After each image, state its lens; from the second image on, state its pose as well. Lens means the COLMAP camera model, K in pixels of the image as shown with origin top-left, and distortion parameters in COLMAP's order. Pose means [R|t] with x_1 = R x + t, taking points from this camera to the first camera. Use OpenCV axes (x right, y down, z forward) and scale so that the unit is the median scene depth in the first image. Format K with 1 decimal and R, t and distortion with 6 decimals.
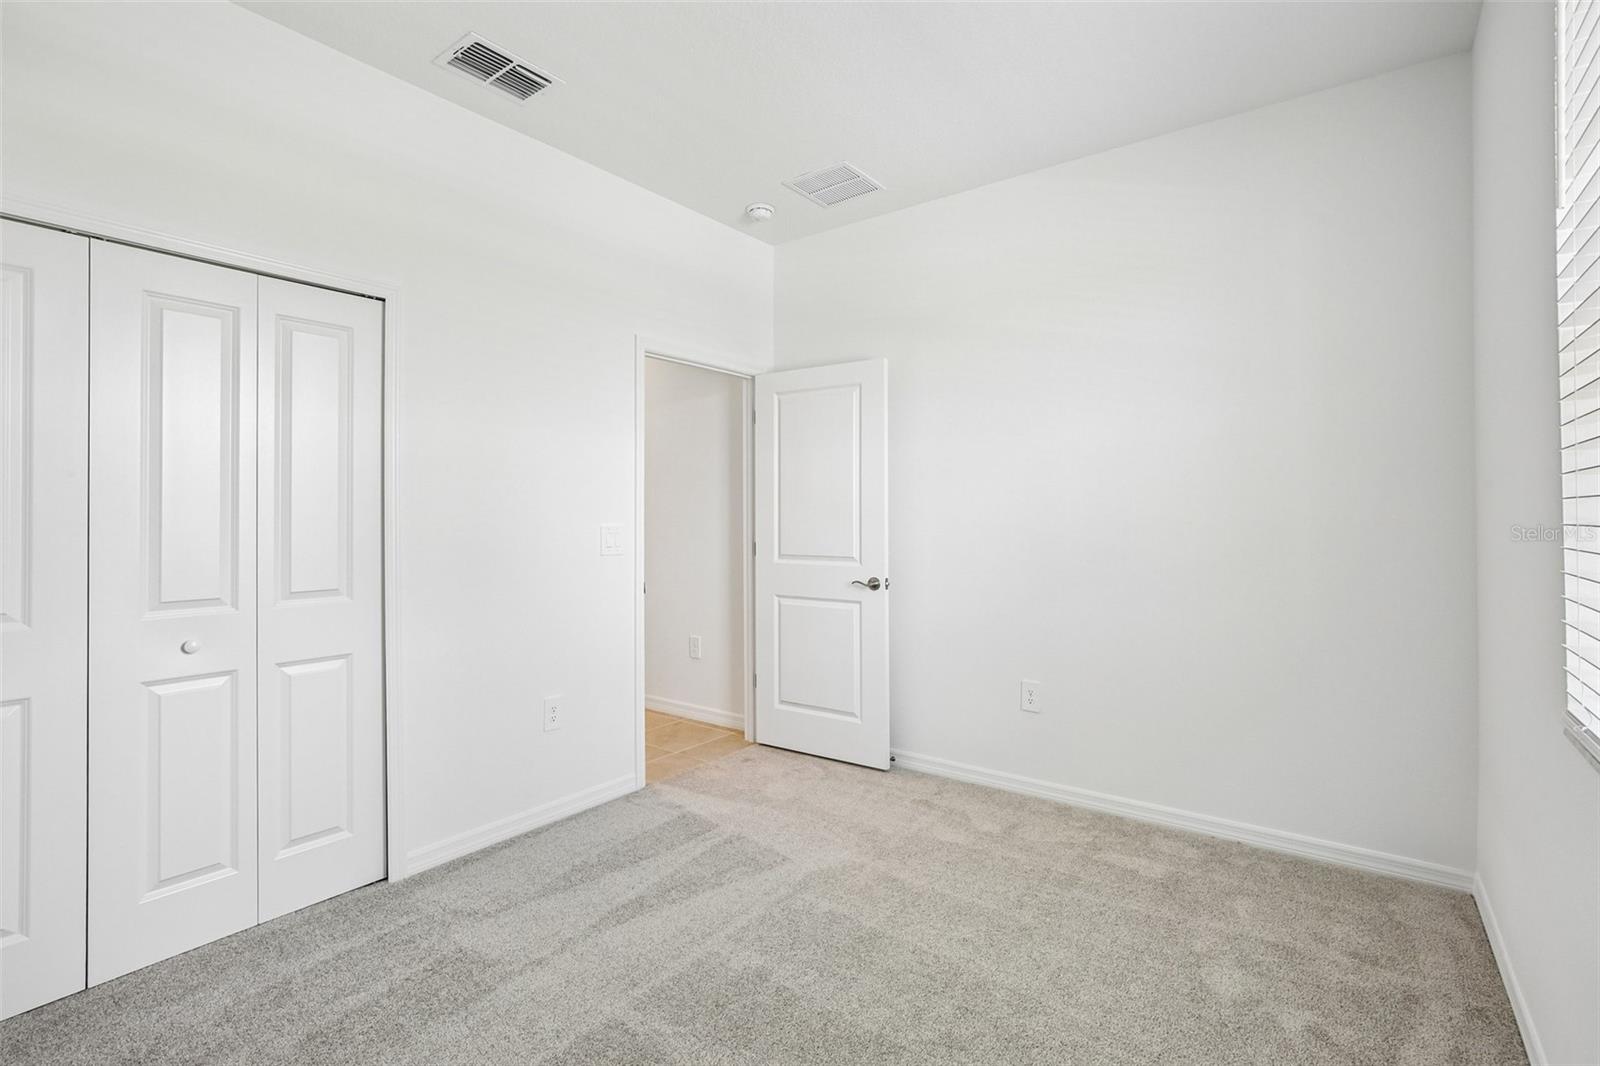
lens RADIAL K [[721.0, 0, 809.9], [0, 721.0, 529.6], [0, 0, 1]] dist [-0.018252, 0.007393]
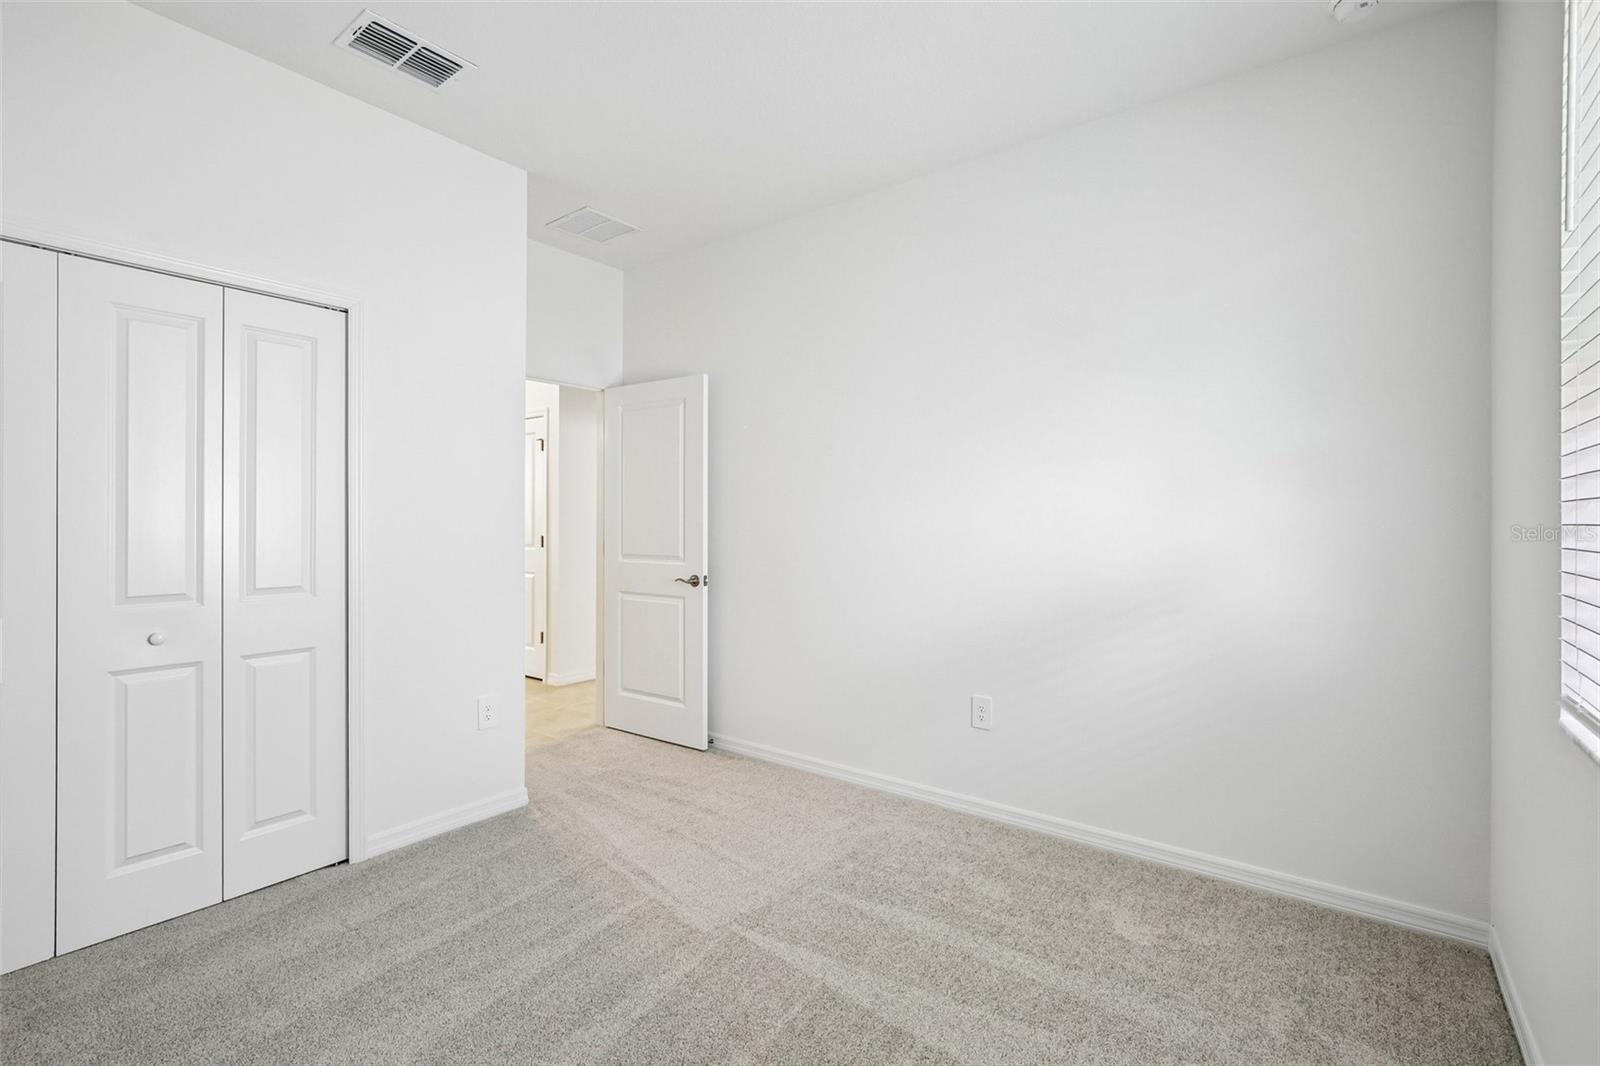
lens RADIAL K [[721.0, 0, 807.6], [0, 721.0, 532.4], [0, 0, 1]] dist [-0.018252, 0.007393]
pose [[0.999707, -0.000237, -0.024206, 0.132207], [0.000404, 0.999976, 0.006904, -0.002681], [0.024203, -0.006912, 0.999683, -0.039983]]
